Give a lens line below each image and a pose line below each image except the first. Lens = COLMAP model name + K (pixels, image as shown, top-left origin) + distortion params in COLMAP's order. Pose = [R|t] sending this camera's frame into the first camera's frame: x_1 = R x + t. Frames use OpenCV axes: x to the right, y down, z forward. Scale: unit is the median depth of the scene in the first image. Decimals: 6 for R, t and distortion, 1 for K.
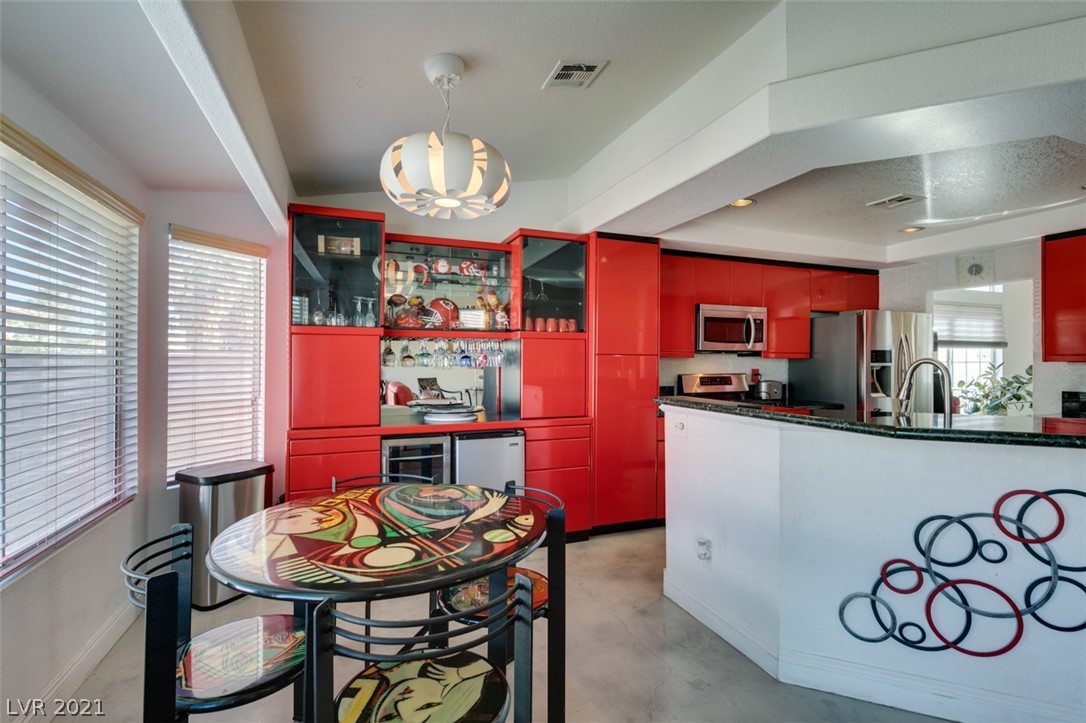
lens RADIAL K [[489.5, 0, 540.1], [0, 489.5, 359.4], [0, 0, 1]] dist [0.002038, -0.000519]
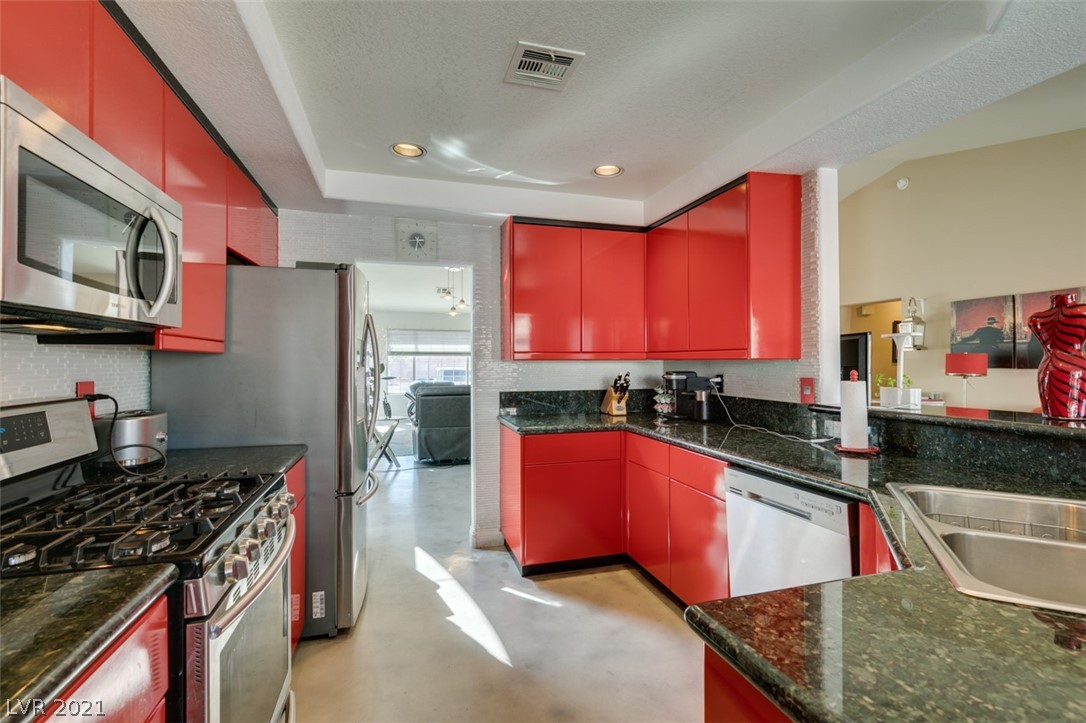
lens RADIAL K [[487.3, 0, 542.2], [0, 487.3, 359.5], [0, 0, 1]] dist [0.006123, -0.000750]
pose [[0.085370, 0.001863, 0.996348, 0.169339], [-0.002408, 0.999996, -0.001664, 0.005177], [-0.996346, -0.002257, 0.085374, 0.877348]]
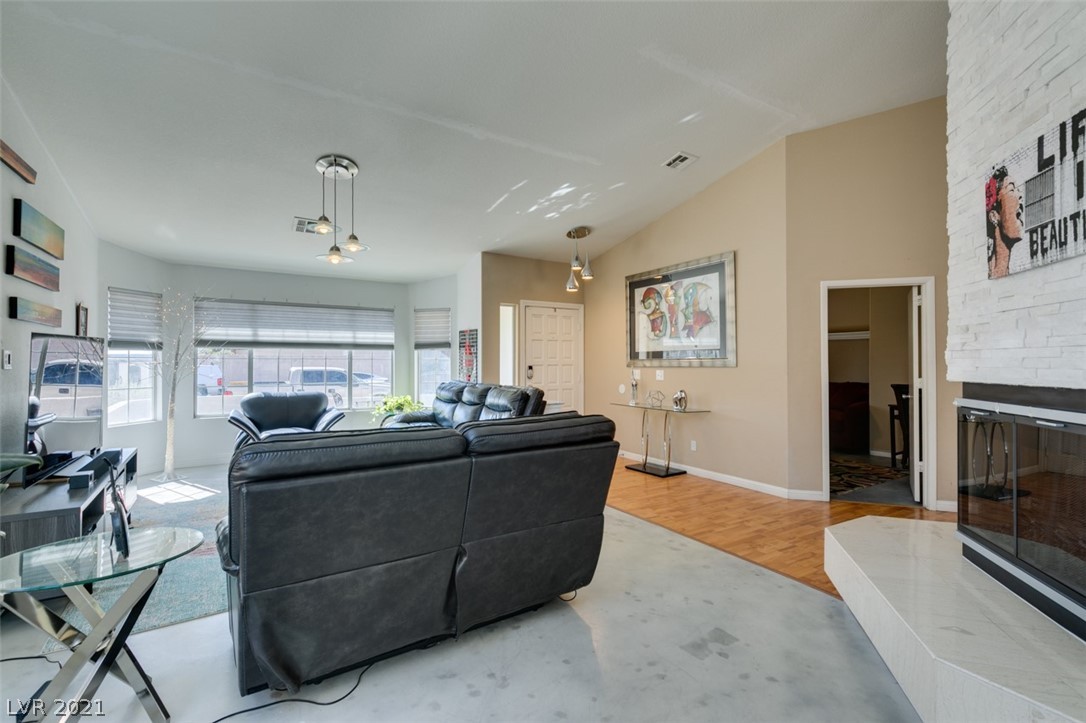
lens RADIAL K [[489.5, 0, 540.1], [0, 489.5, 359.4], [0, 0, 1]] dist [0.002038, -0.000519]
pose [[-0.175744, -0.001580, 0.984435, 1.229123], [-0.005251, 0.999986, 0.000668, 0.011702], [-0.984422, -0.005052, -0.175750, 1.223212]]
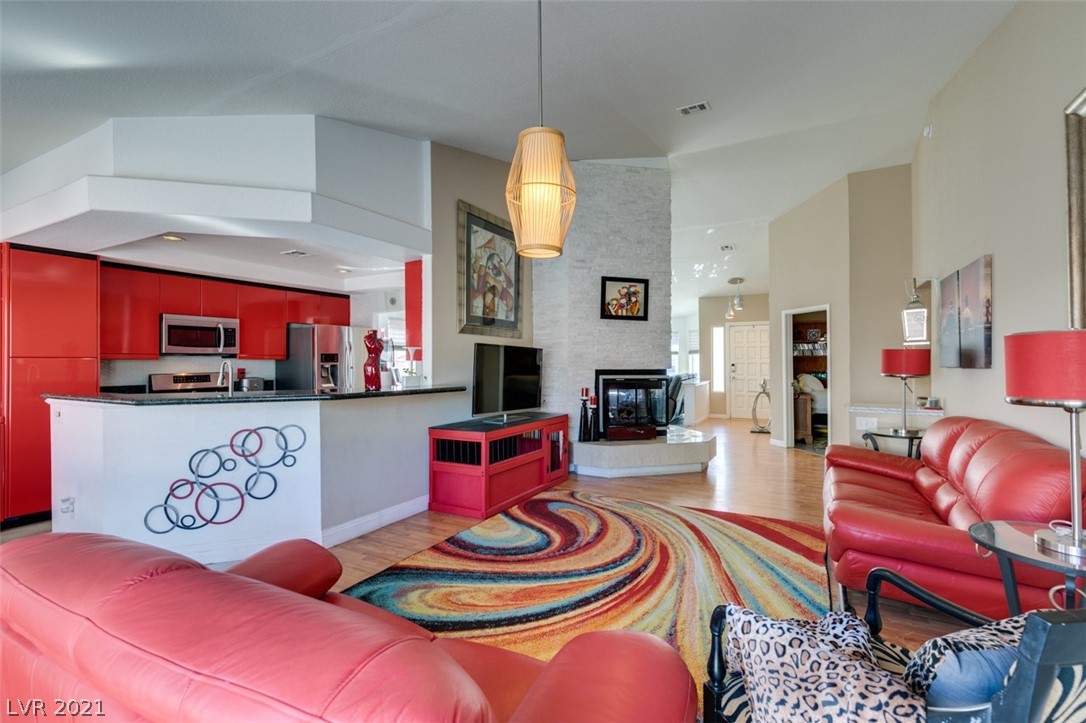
lens RADIAL K [[487.3, 0, 542.2], [0, 487.3, 359.5], [0, 0, 1]] dist [0.006123, -0.000750]
pose [[0.764103, -0.005646, 0.645069, 0.306233], [0.006195, 0.999980, 0.001415, 0.000491], [-0.645064, 0.002915, 0.764123, -0.556324]]
